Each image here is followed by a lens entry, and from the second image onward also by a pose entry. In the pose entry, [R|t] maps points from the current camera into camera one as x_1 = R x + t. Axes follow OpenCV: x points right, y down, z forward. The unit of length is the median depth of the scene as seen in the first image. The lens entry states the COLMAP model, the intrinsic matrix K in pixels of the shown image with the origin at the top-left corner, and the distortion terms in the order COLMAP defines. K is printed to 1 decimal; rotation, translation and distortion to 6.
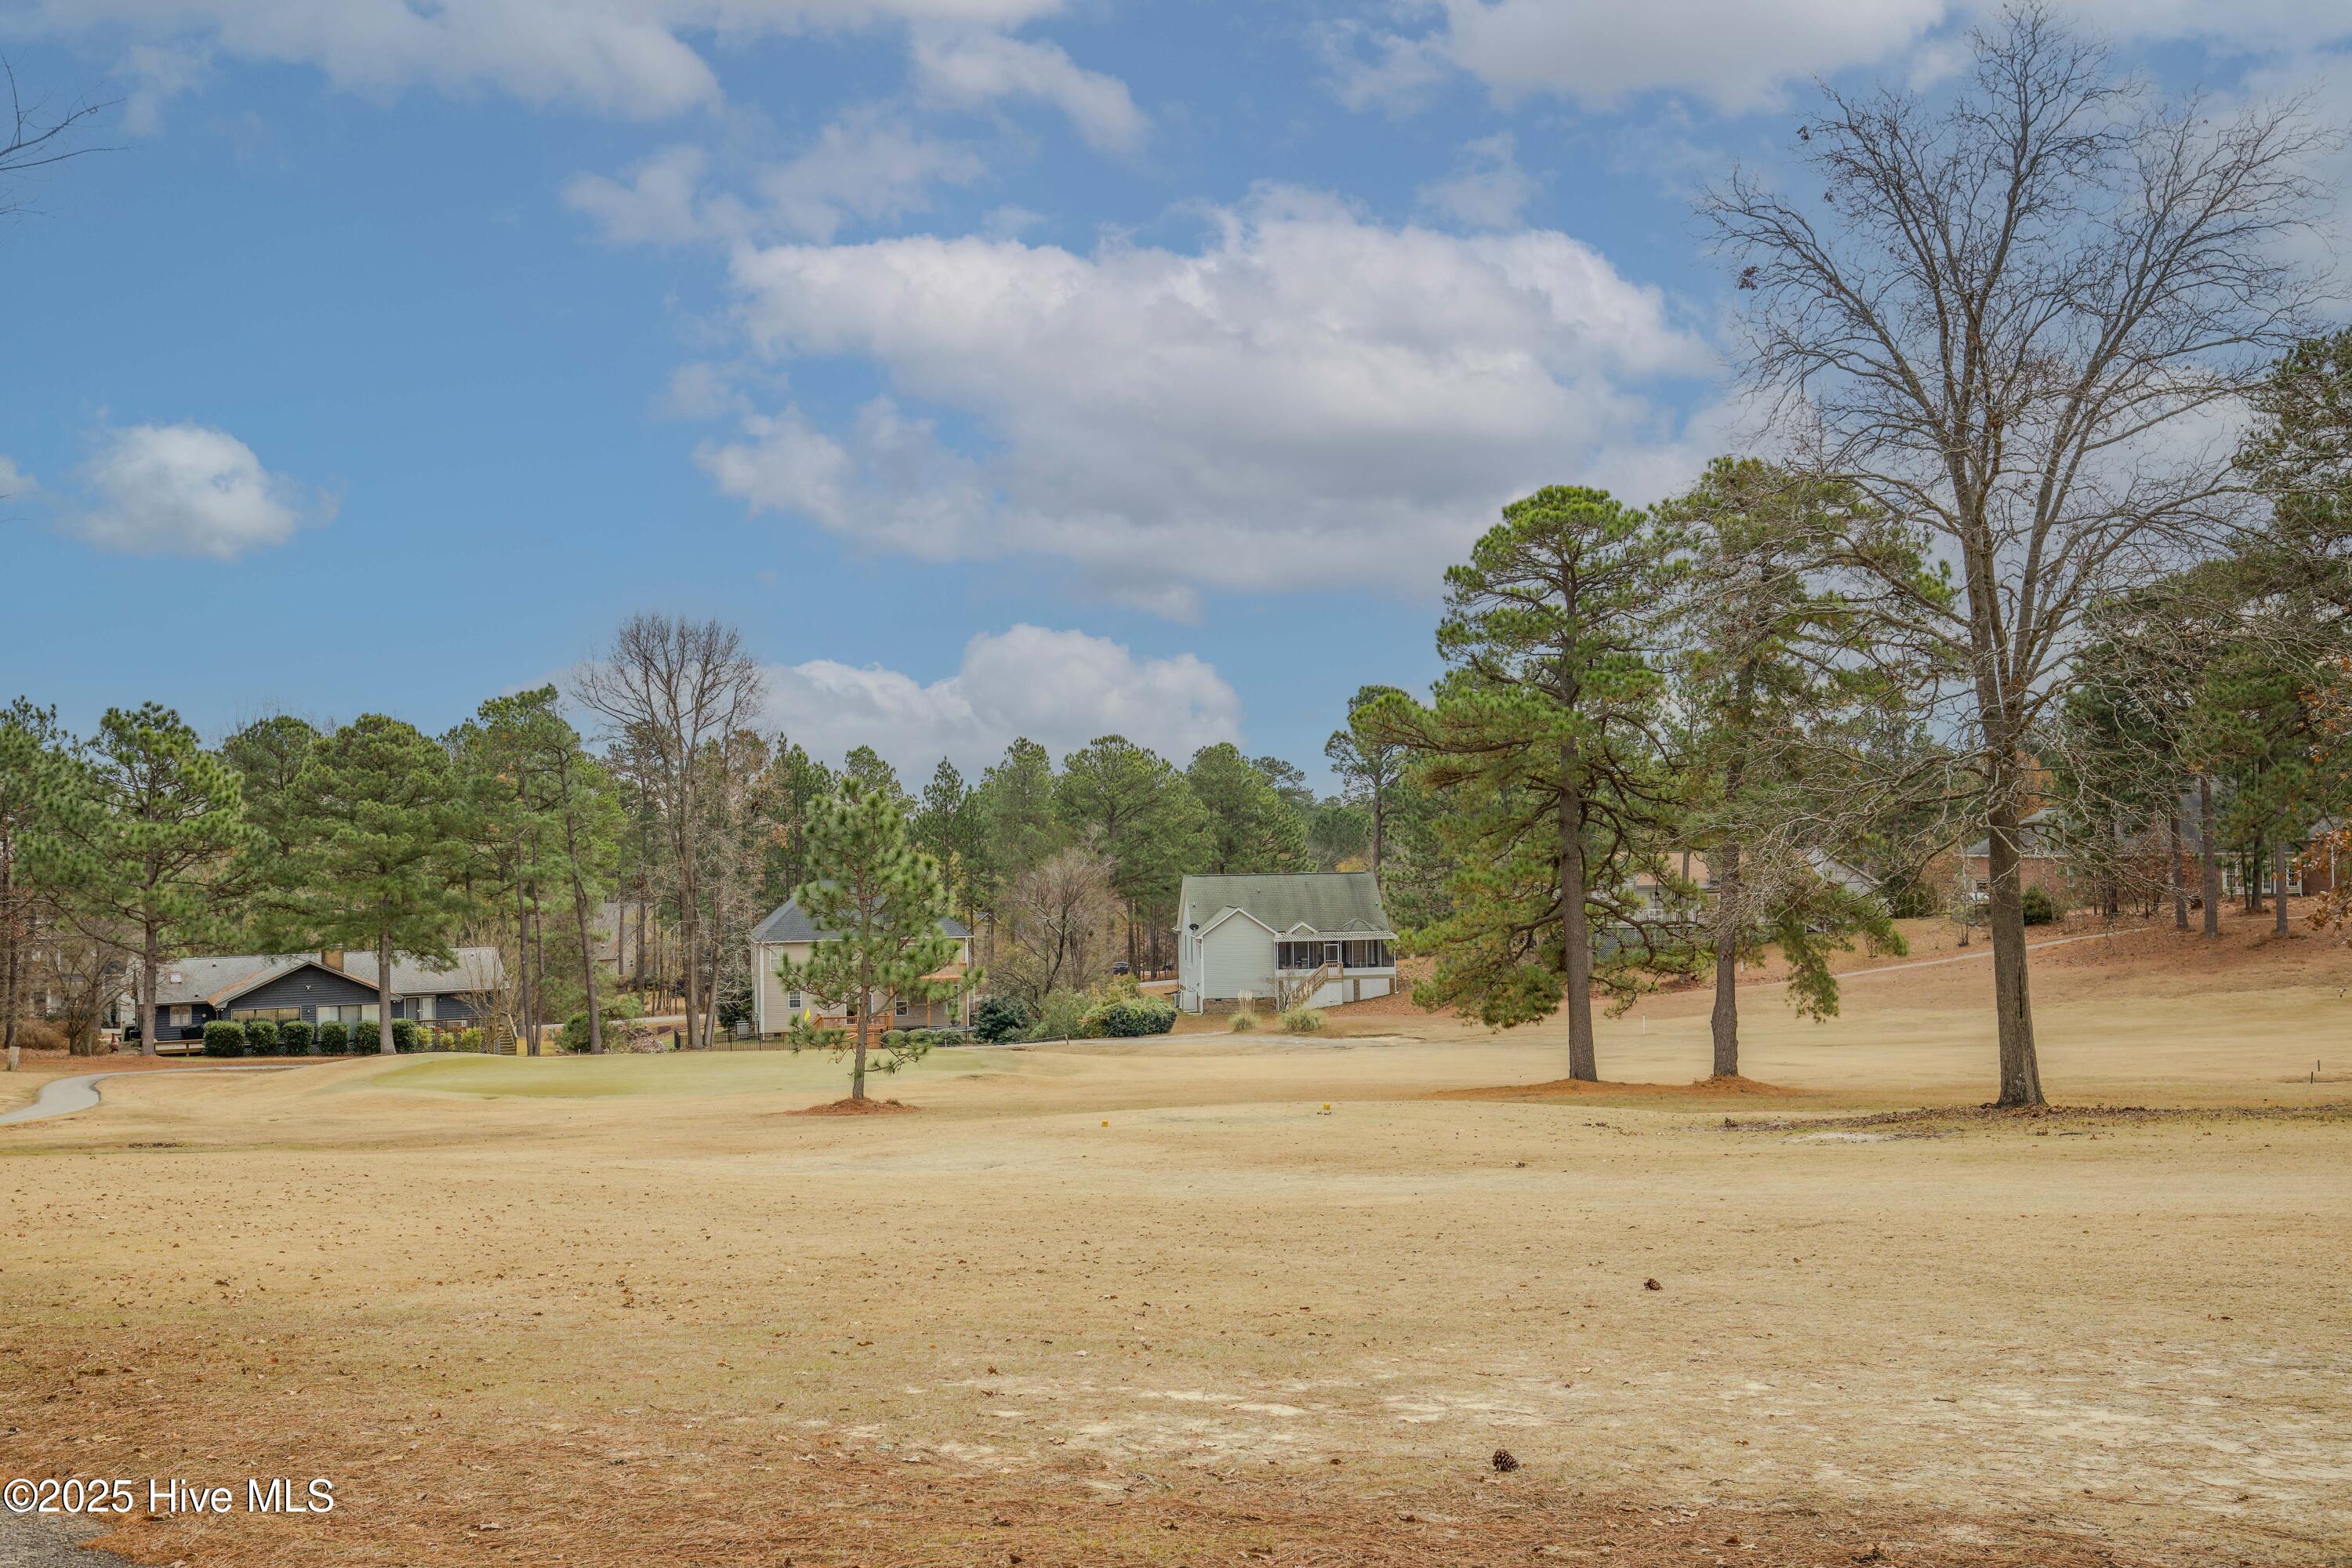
lens RADIAL K [[2220.8, 0, 1168.9], [0, 2220.8, 799.8], [0, 0, 1]] dist [0.032720, 0.006821]
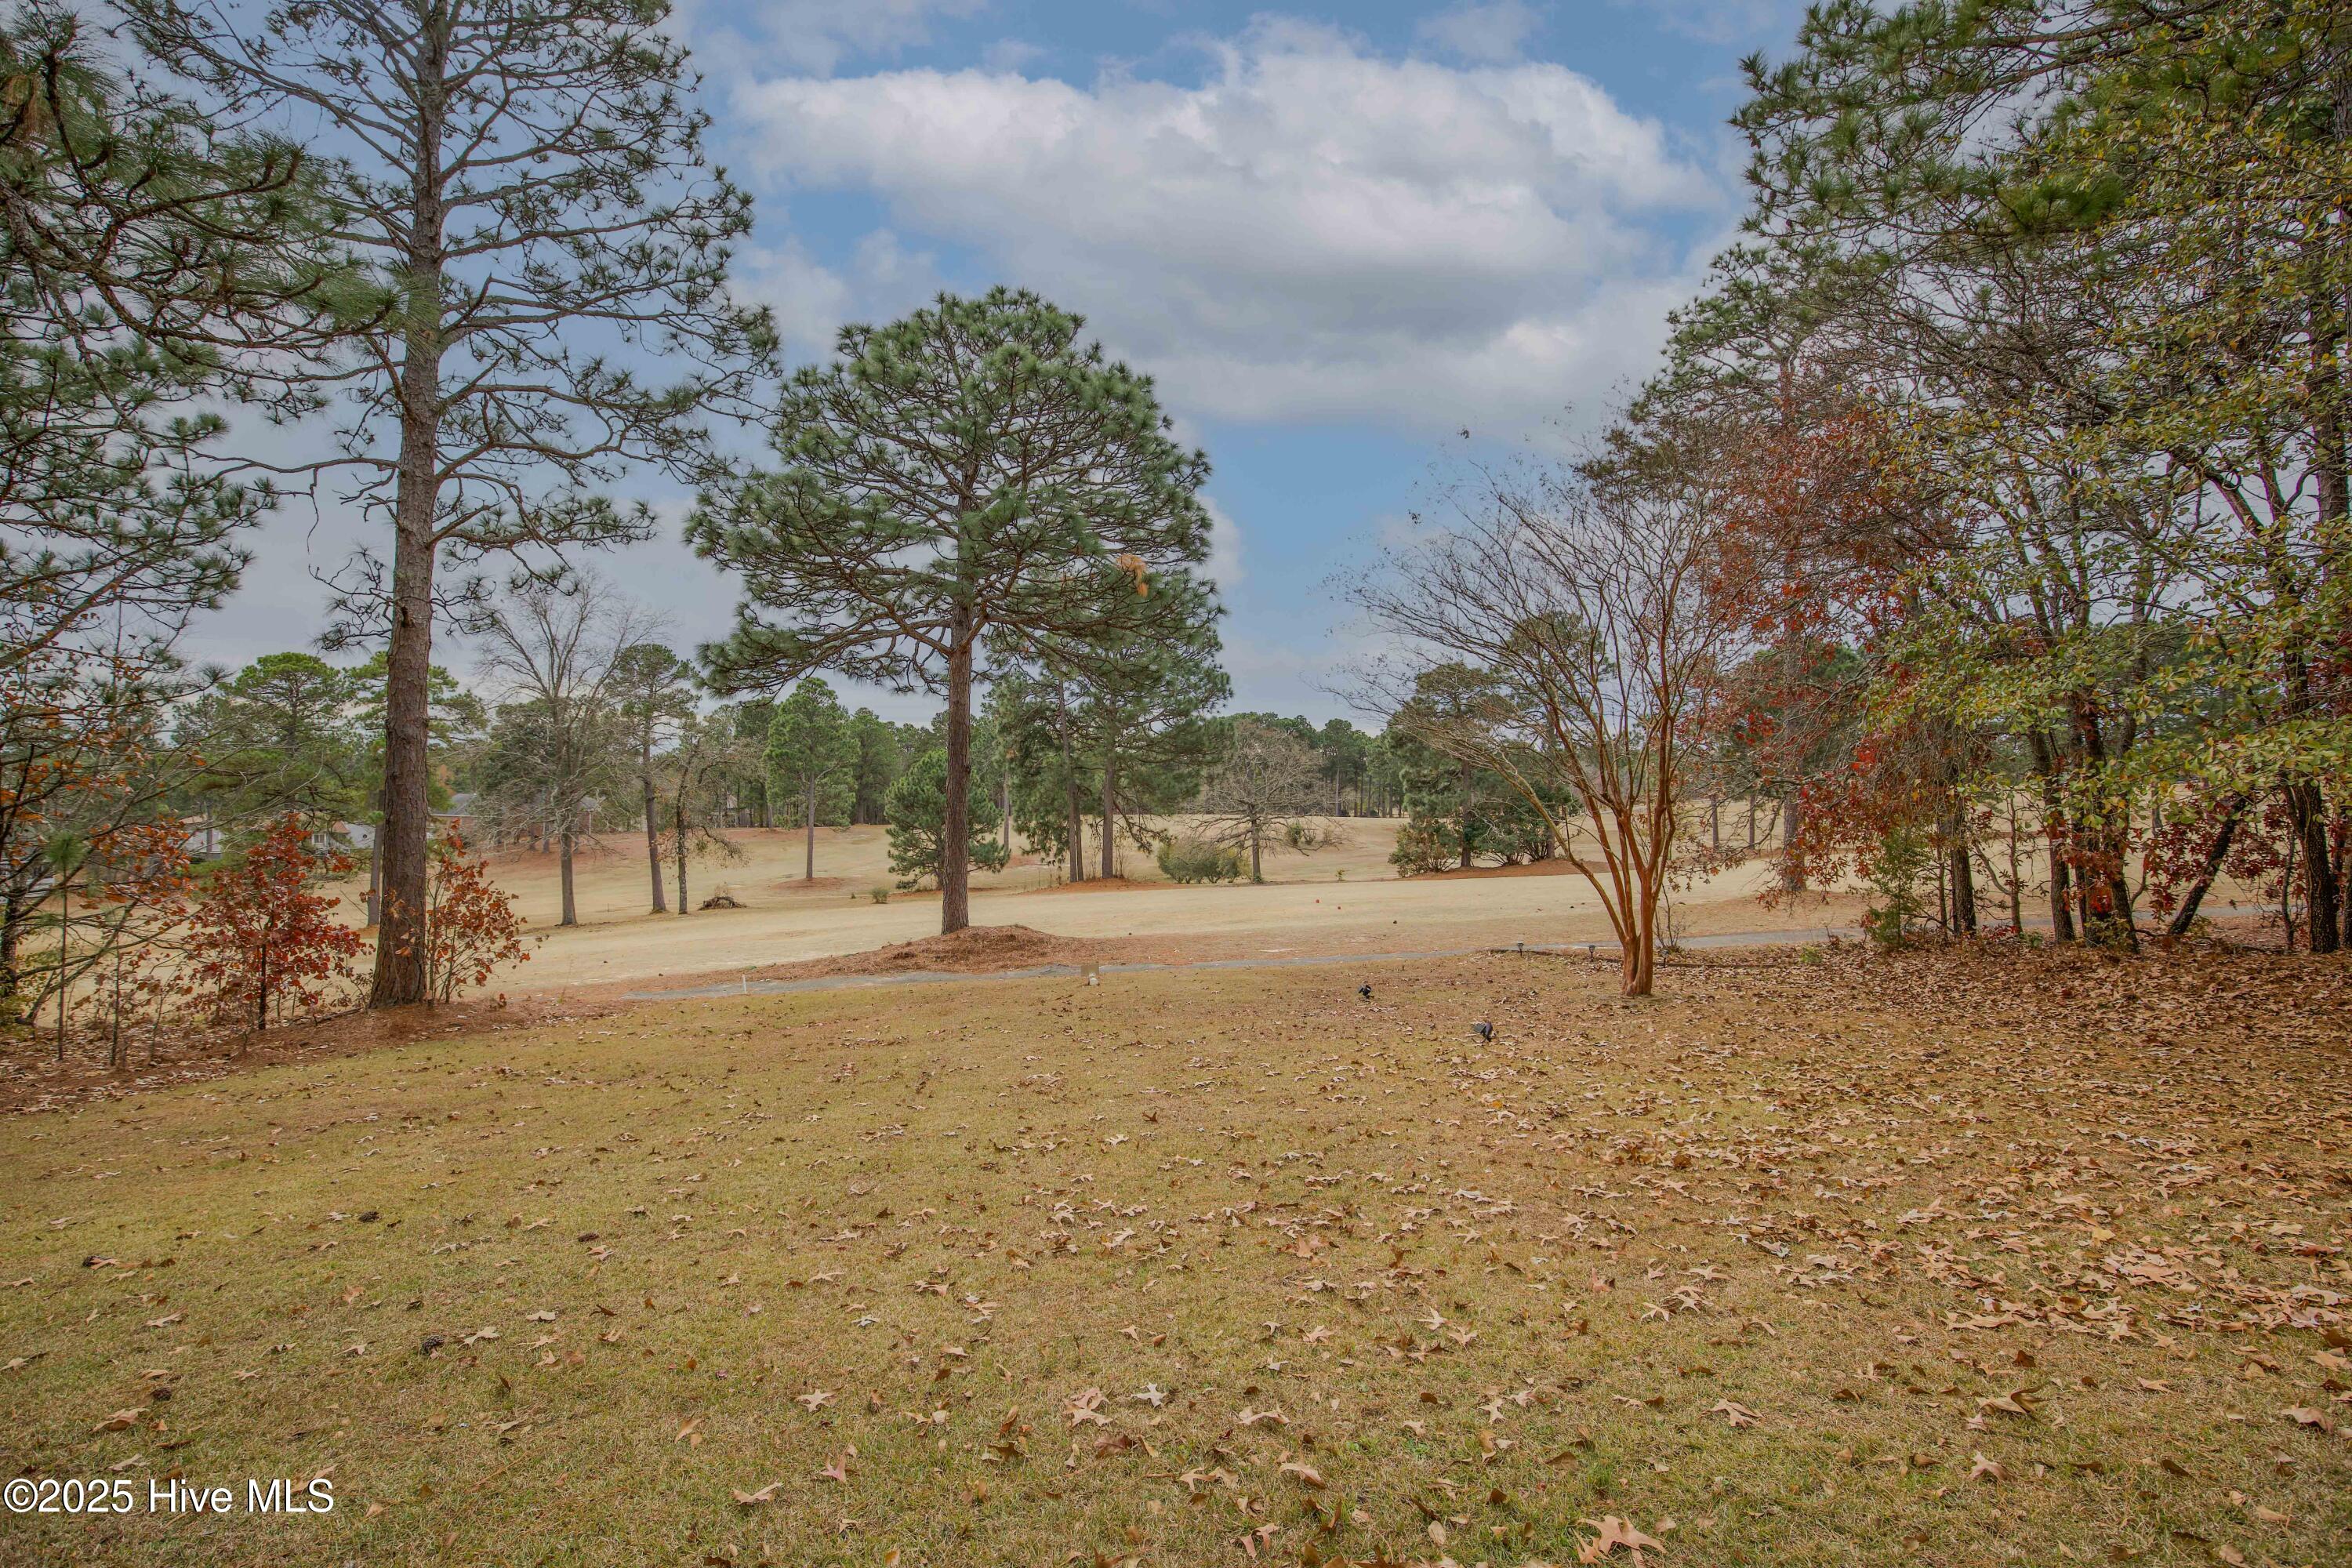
lens RADIAL K [[1121.5, 0, 1172.4], [0, 1121.5, 787.5], [0, 0, 1]] dist [-0.032535, 0.000124]
pose [[0.528500, 0.032715, 0.848303, -0.171635], [-0.042501, 0.999024, -0.012049, -0.022976], [-0.847869, -0.029686, 0.529374, -0.173417]]
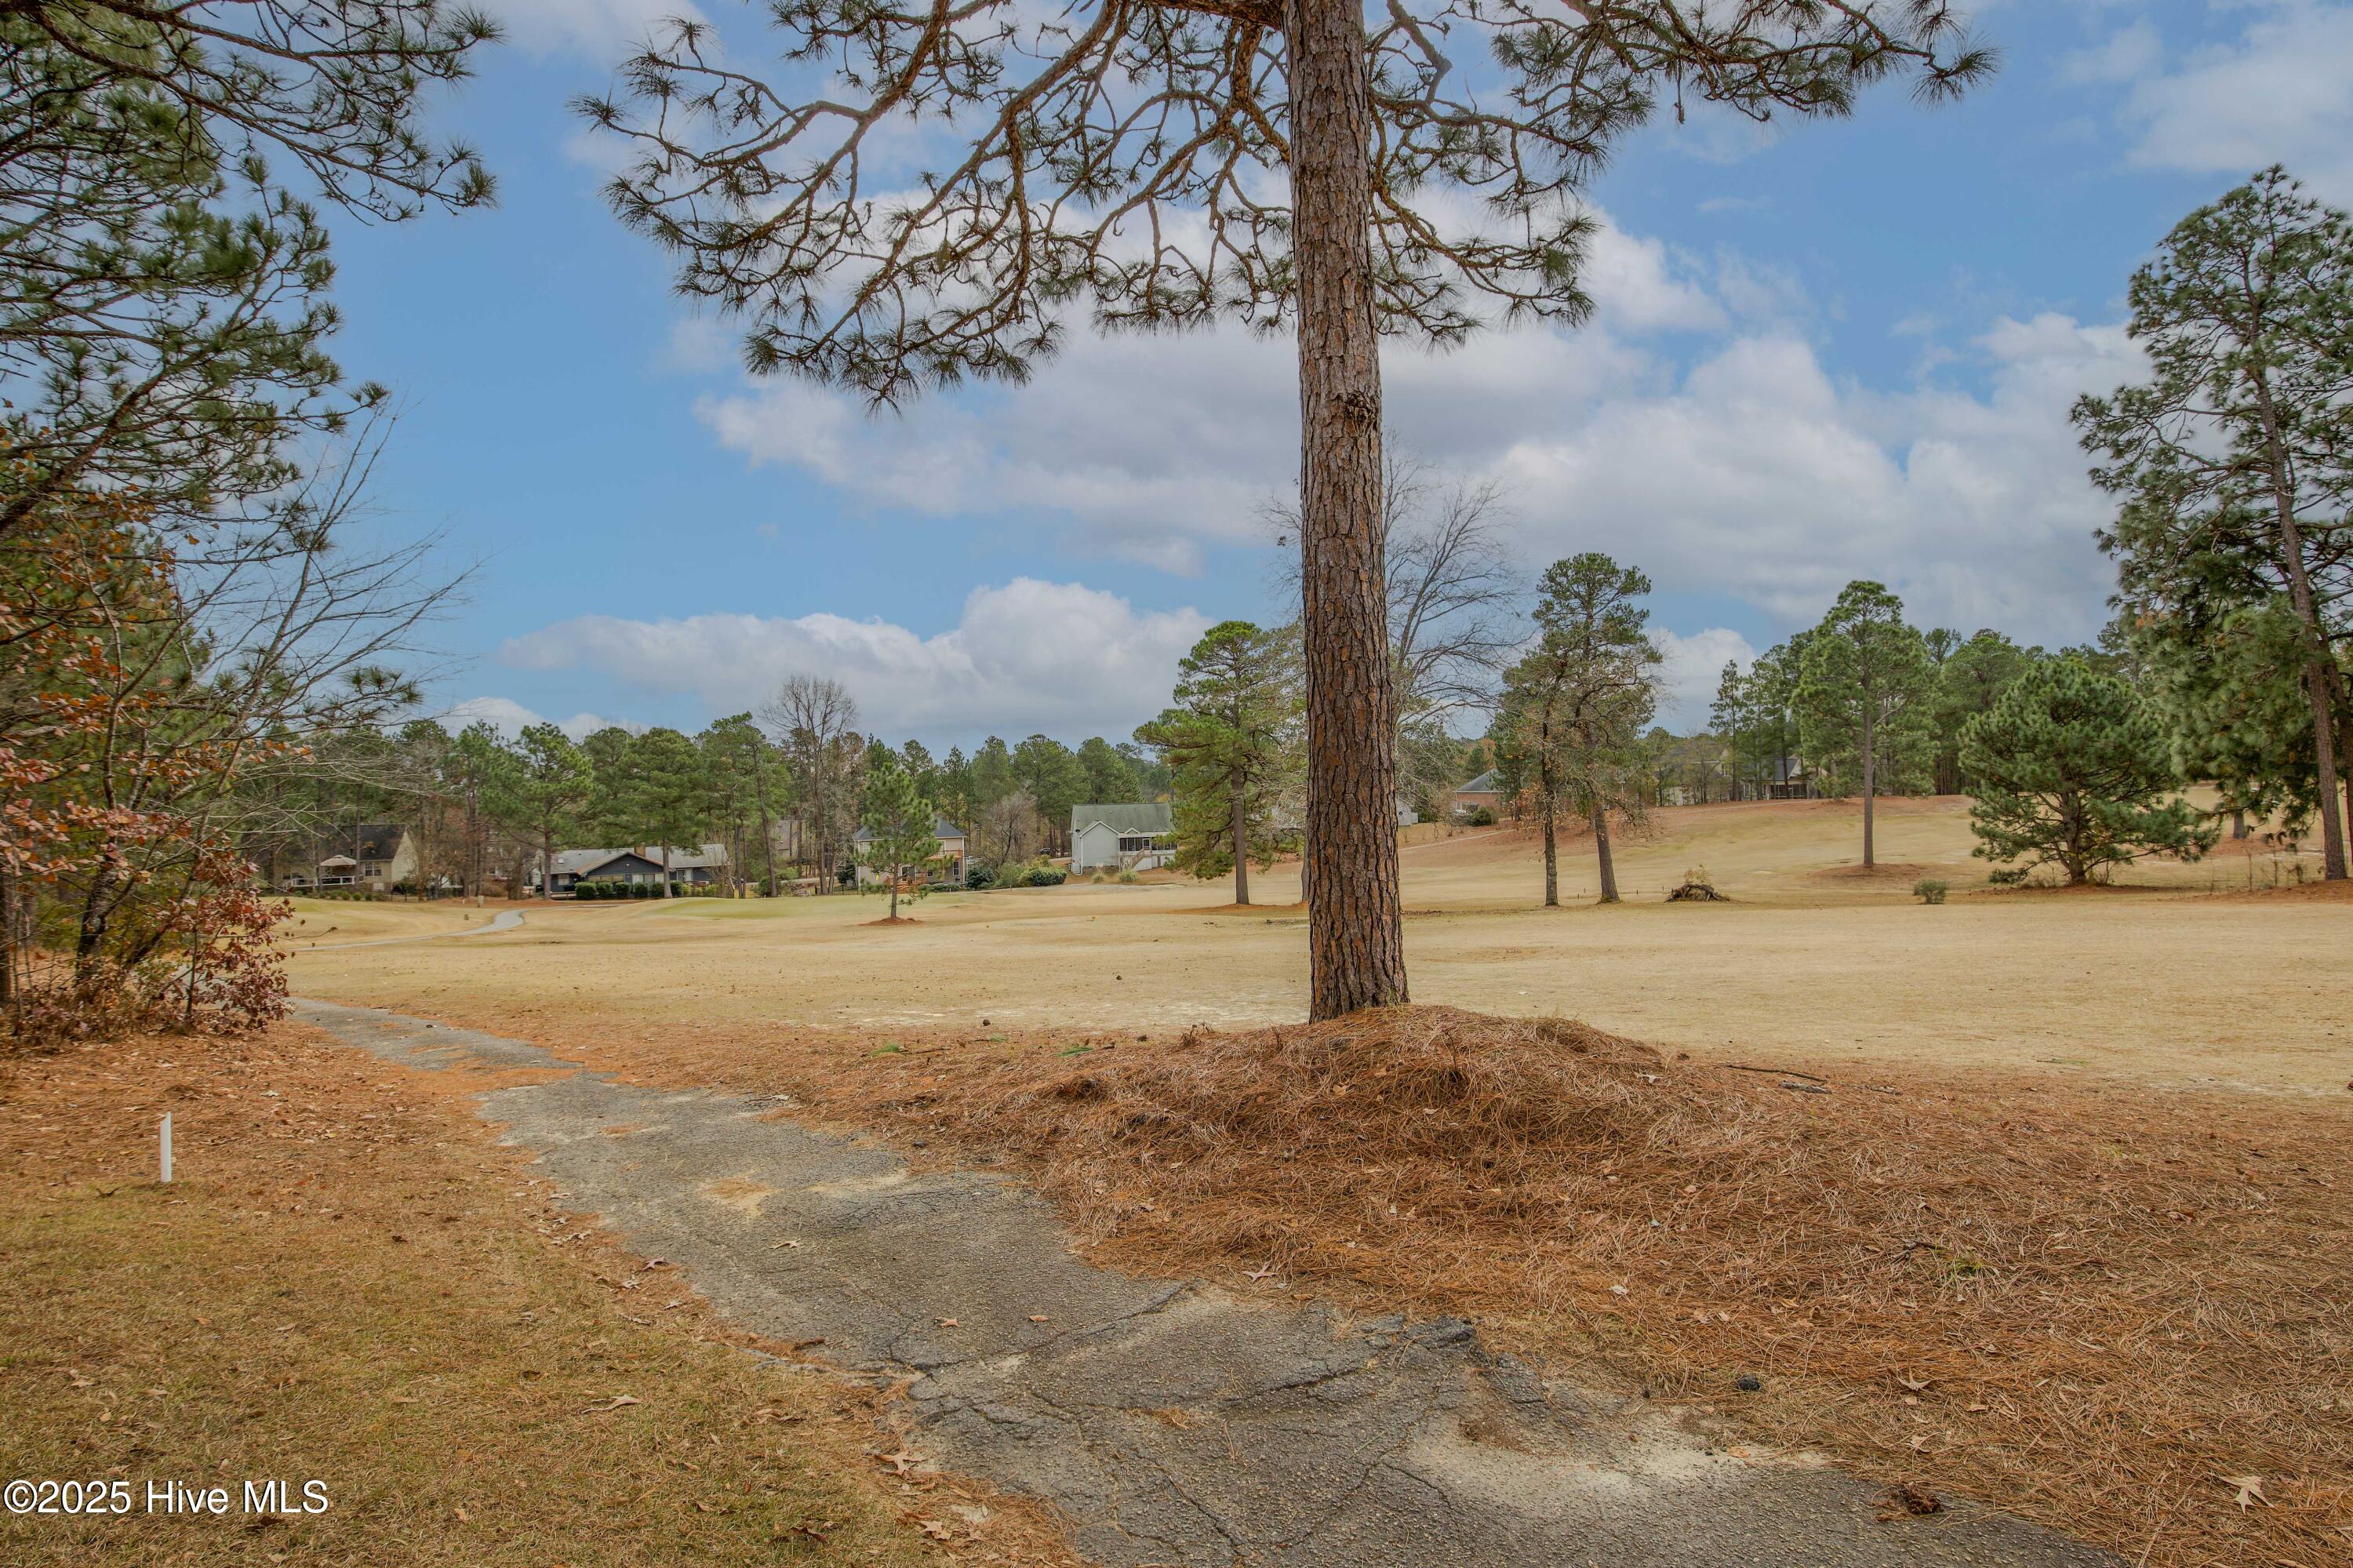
lens RADIAL K [[1176.7, 0, 1176.5], [0, 1176.7, 784.0], [0, 0, 1]] dist [-0.032311, -0.000612]
pose [[0.997719, -0.006548, 0.067185, 0.031957], [0.005140, 0.999764, 0.021096, -0.007386], [-0.067307, -0.020703, 0.997517, -0.067154]]
